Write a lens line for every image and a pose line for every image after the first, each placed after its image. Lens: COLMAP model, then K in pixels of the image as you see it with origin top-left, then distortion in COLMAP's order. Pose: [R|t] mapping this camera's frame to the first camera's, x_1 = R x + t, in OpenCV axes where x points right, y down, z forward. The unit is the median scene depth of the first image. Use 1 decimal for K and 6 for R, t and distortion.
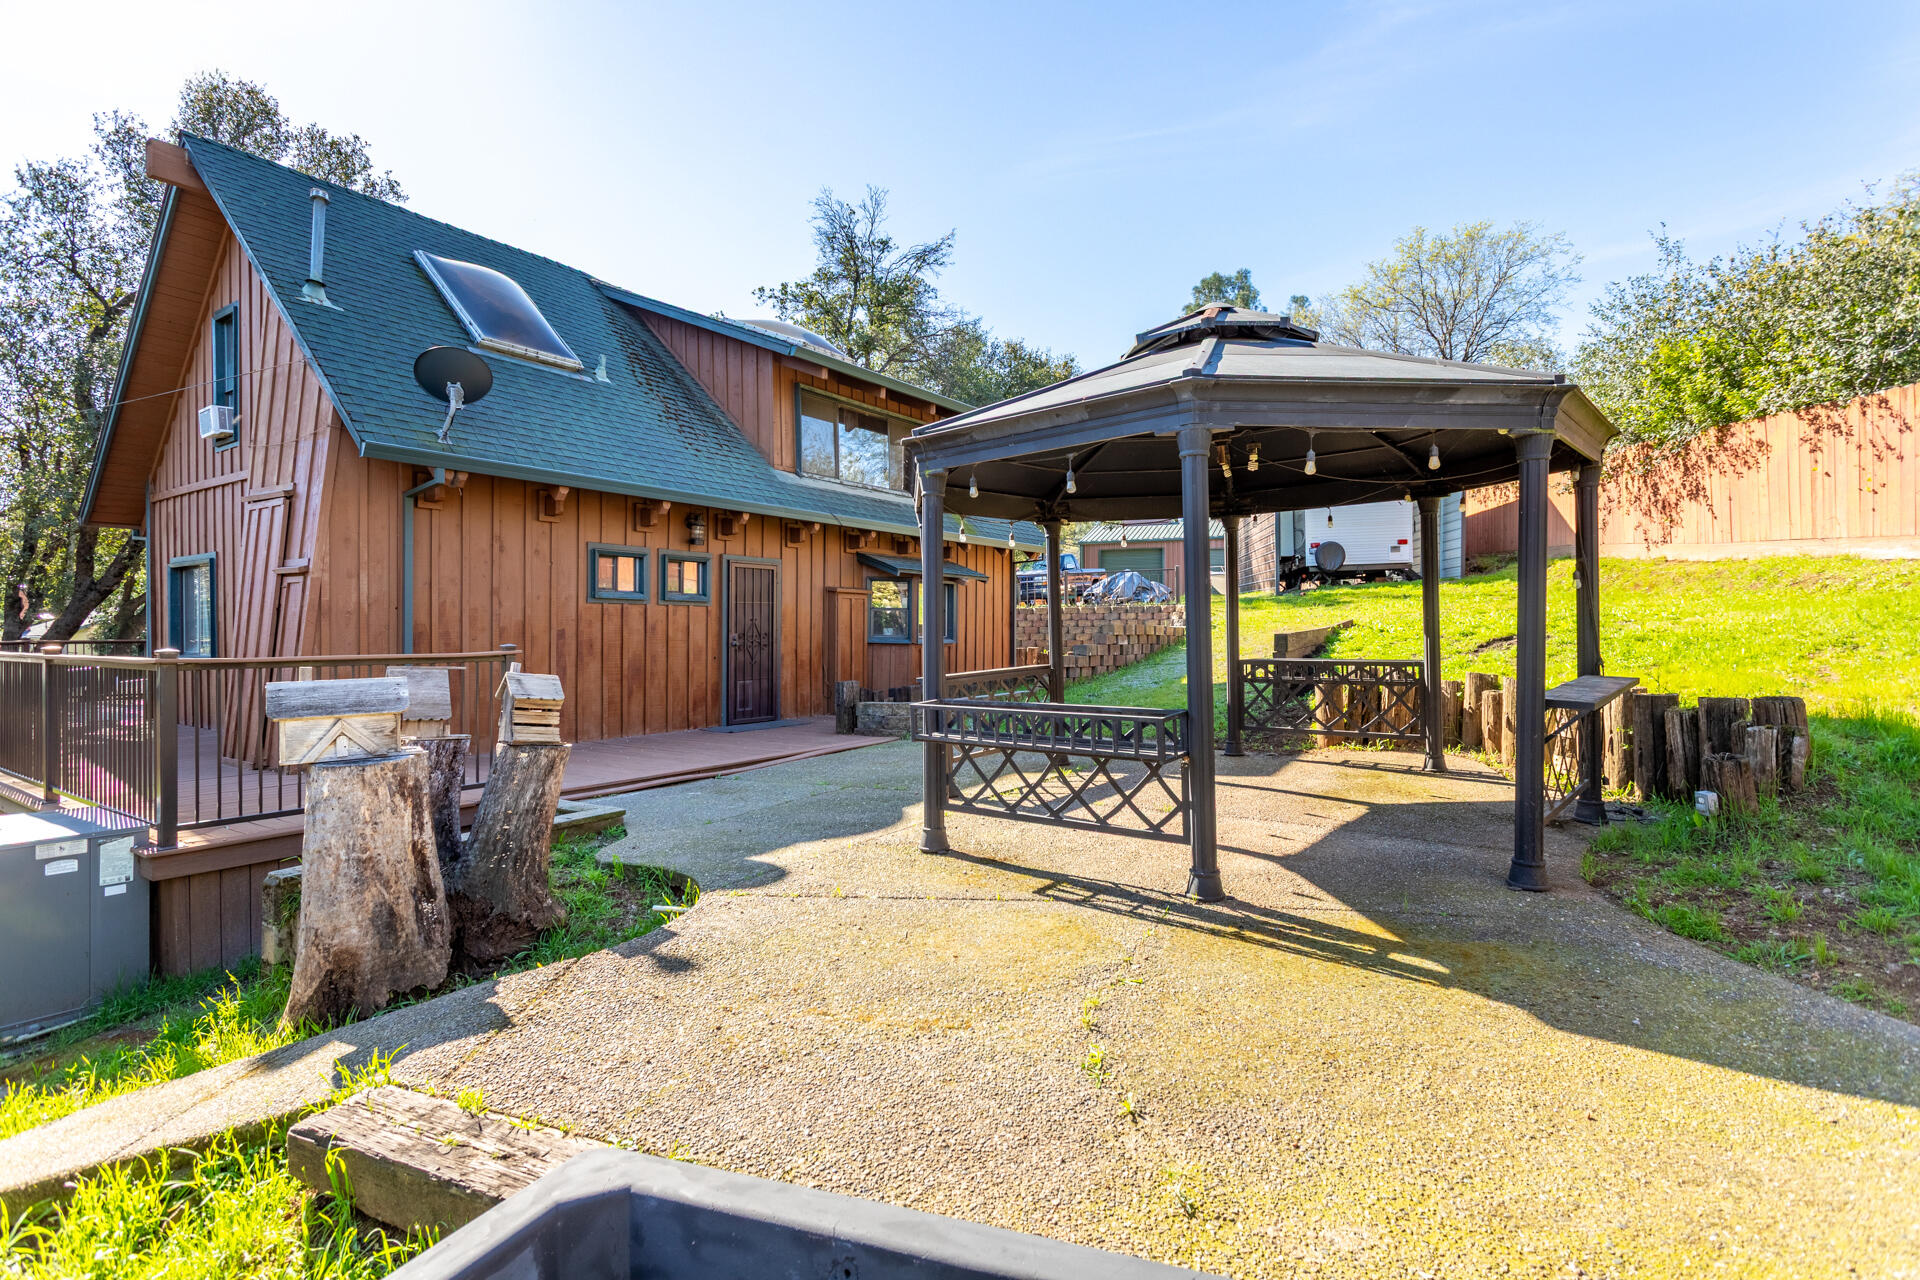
lens RADIAL K [[928.4, 0, 960.4], [0, 928.4, 634.1], [0, 0, 1]] dist [-0.001811, 0.000176]
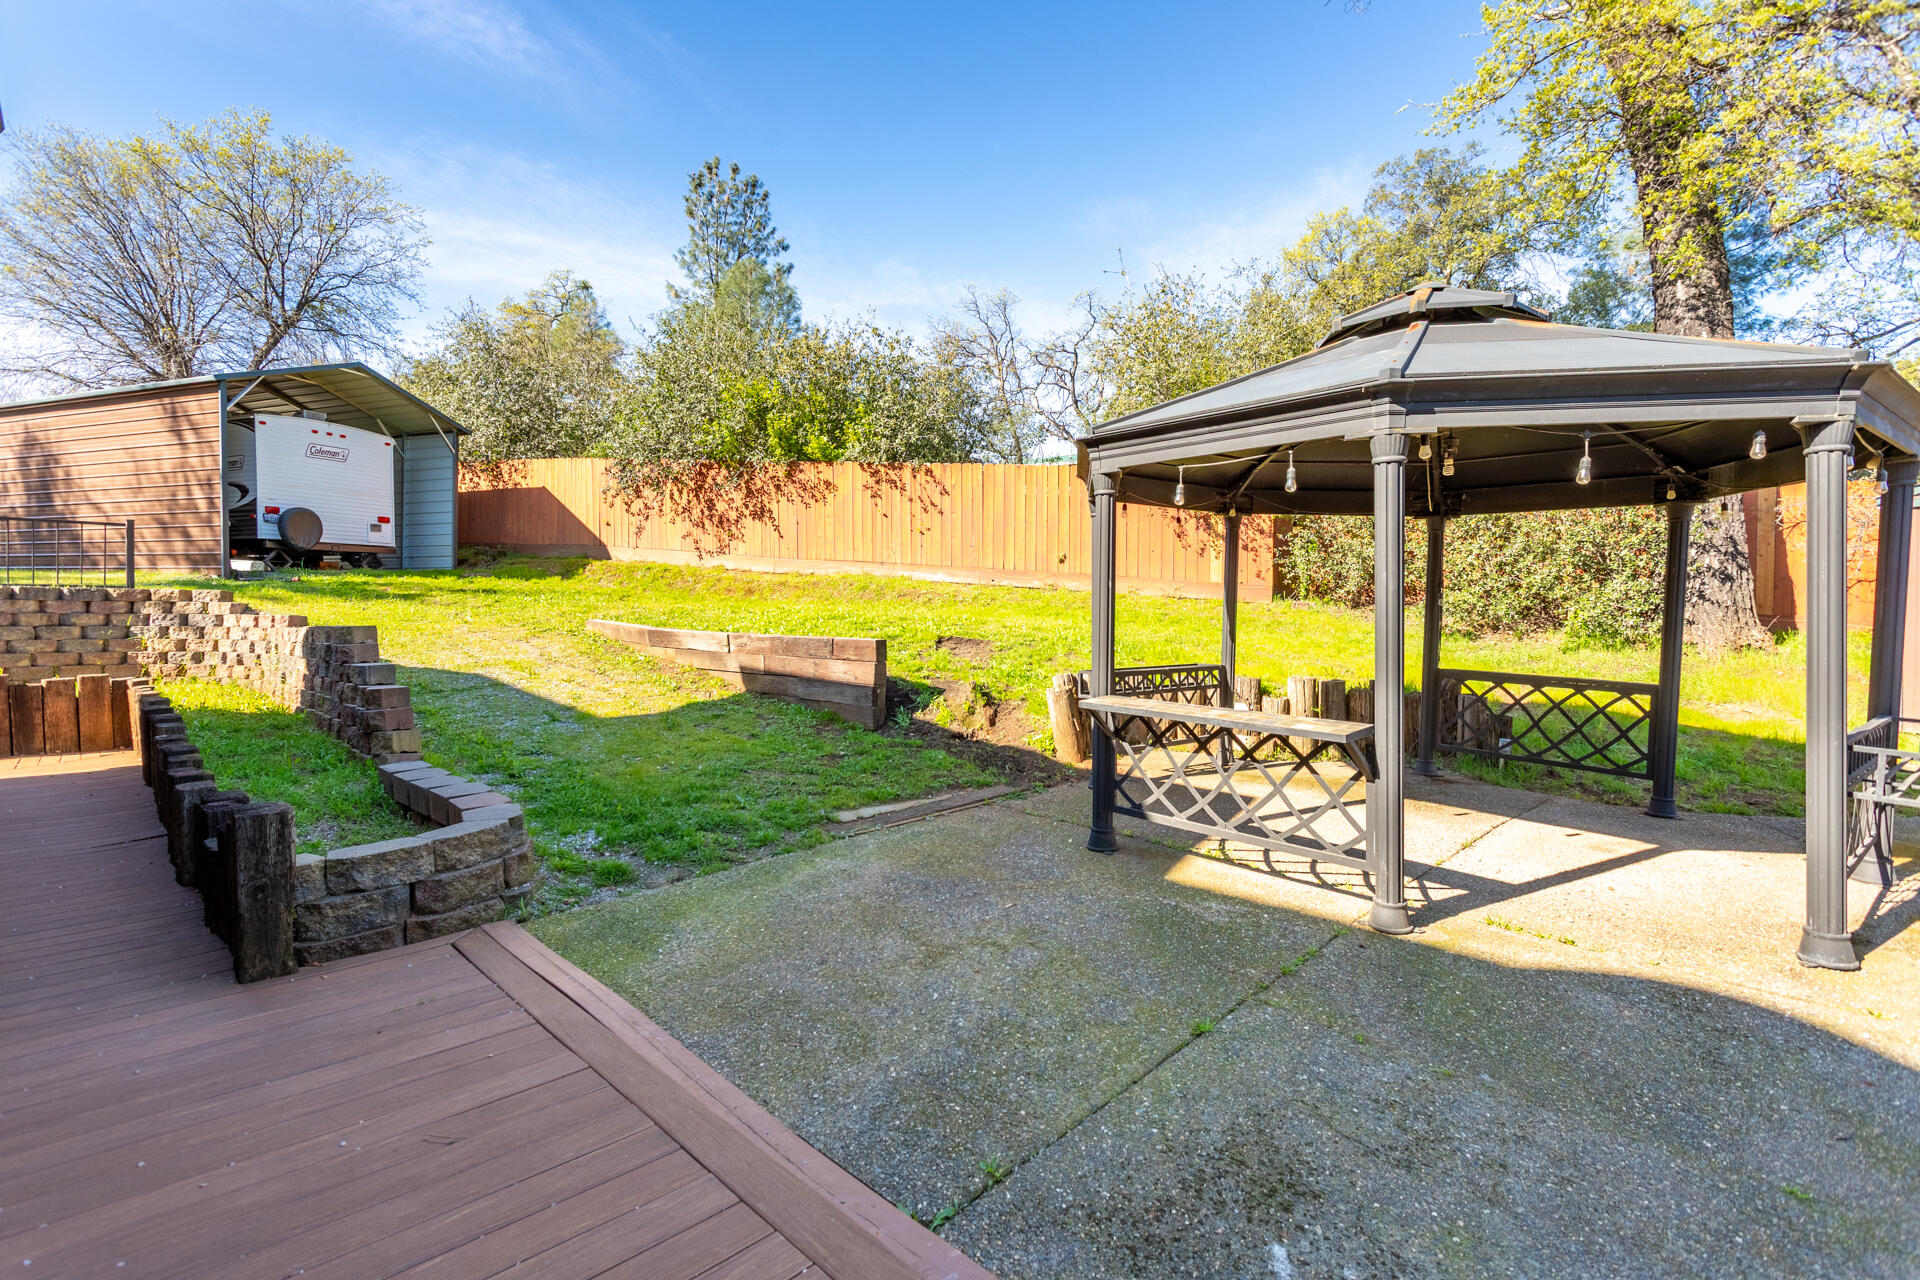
lens RADIAL K [[908.0, 0, 956.0], [0, 908.0, 642.9], [0, 0, 1]] dist [0.001615, -0.000753]
pose [[0.188294, -0.017649, 0.981954, -0.363144], [0.003559, 0.999844, 0.017288, -0.009602], [-0.982106, 0.000240, 0.188328, 0.671334]]
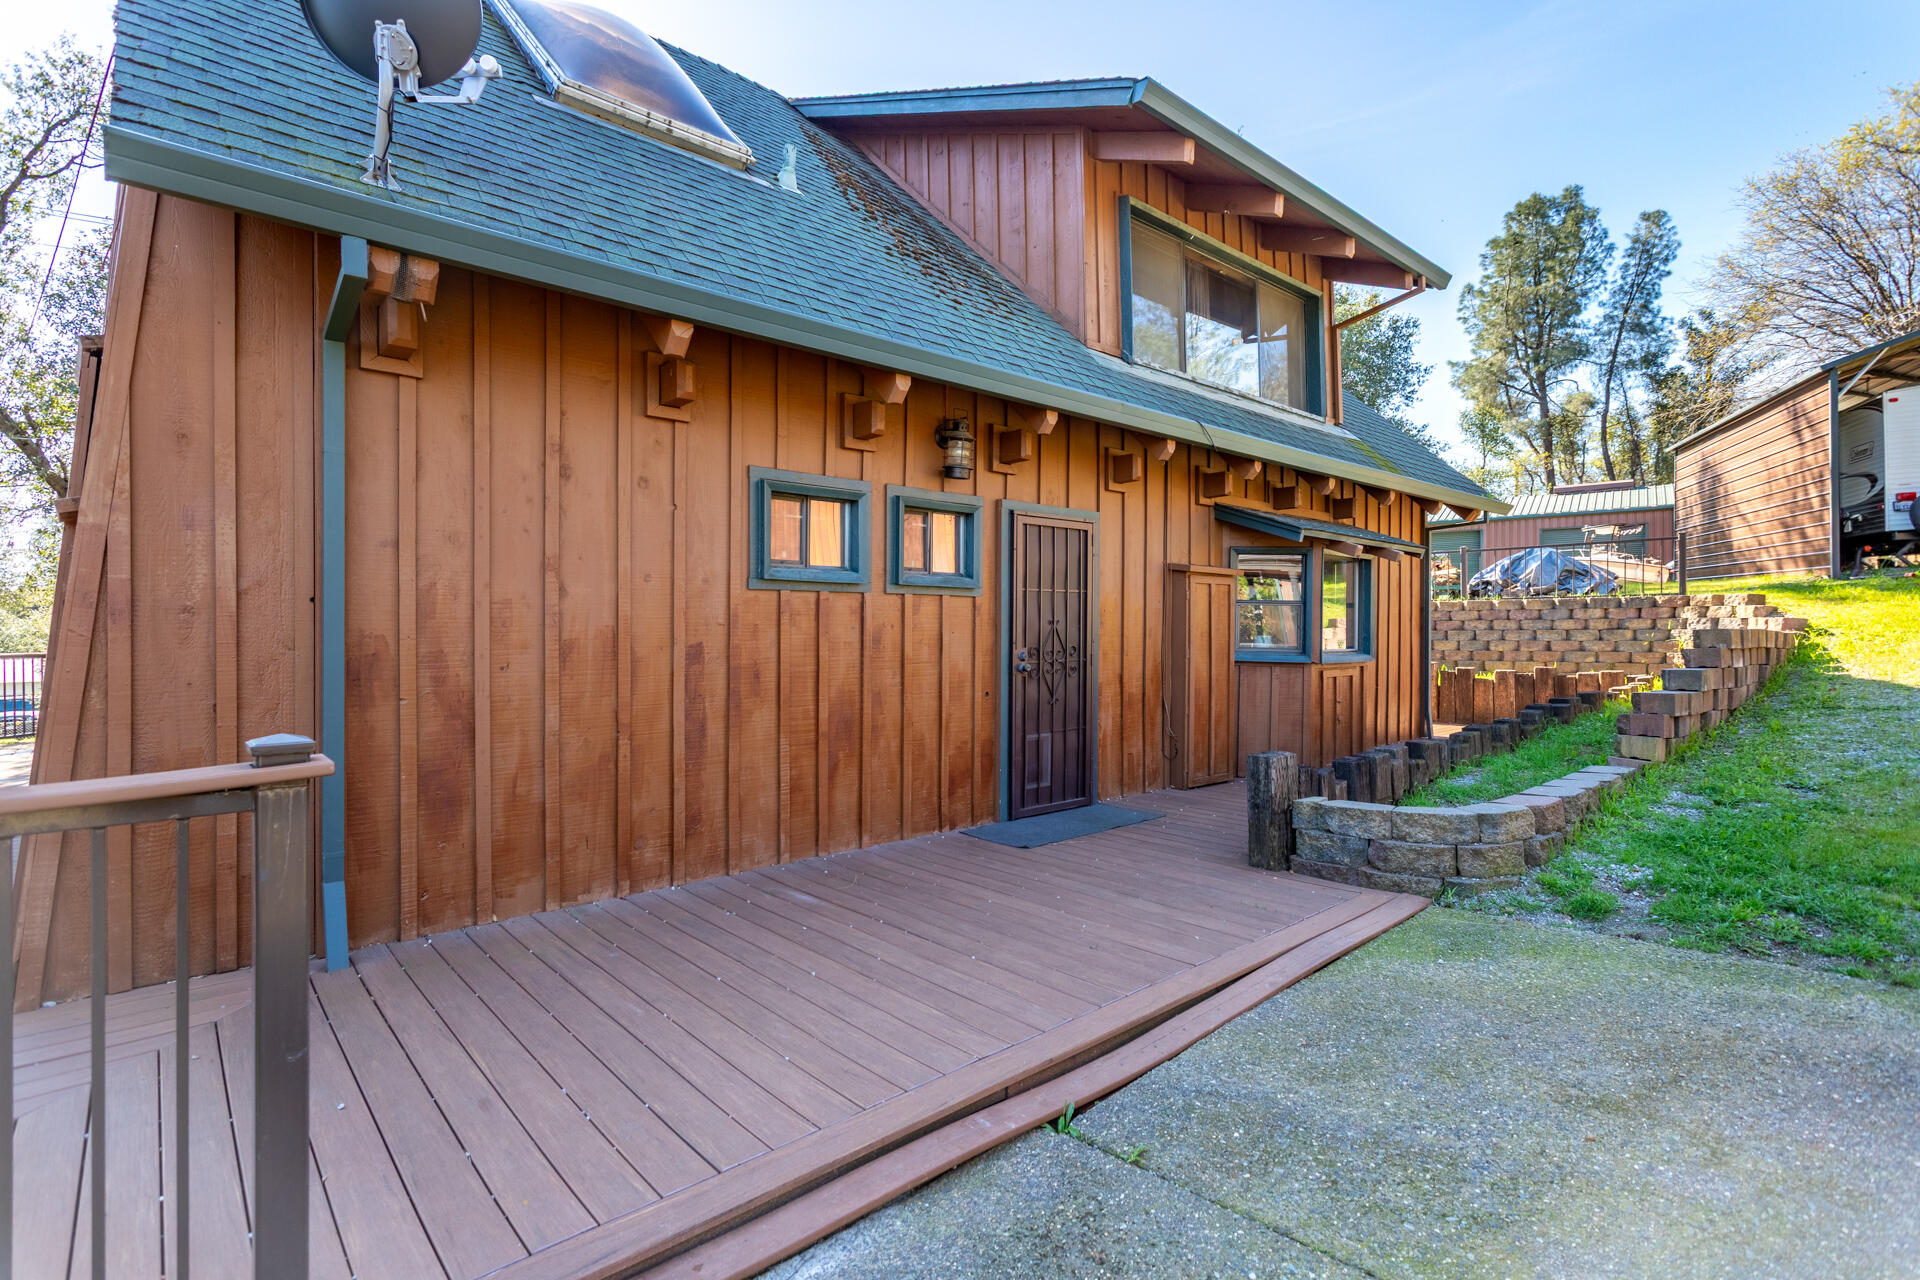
lens RADIAL K [[908.0, 0, 954.0], [0, 908.0, 643.3], [0, 0, 1]] dist [0.001615, -0.000753]
pose [[0.971522, 0.002832, -0.236932, -0.160470], [-0.000296, 0.999942, 0.010738, -0.008969], [0.236948, -0.010362, 0.971467, 0.491812]]
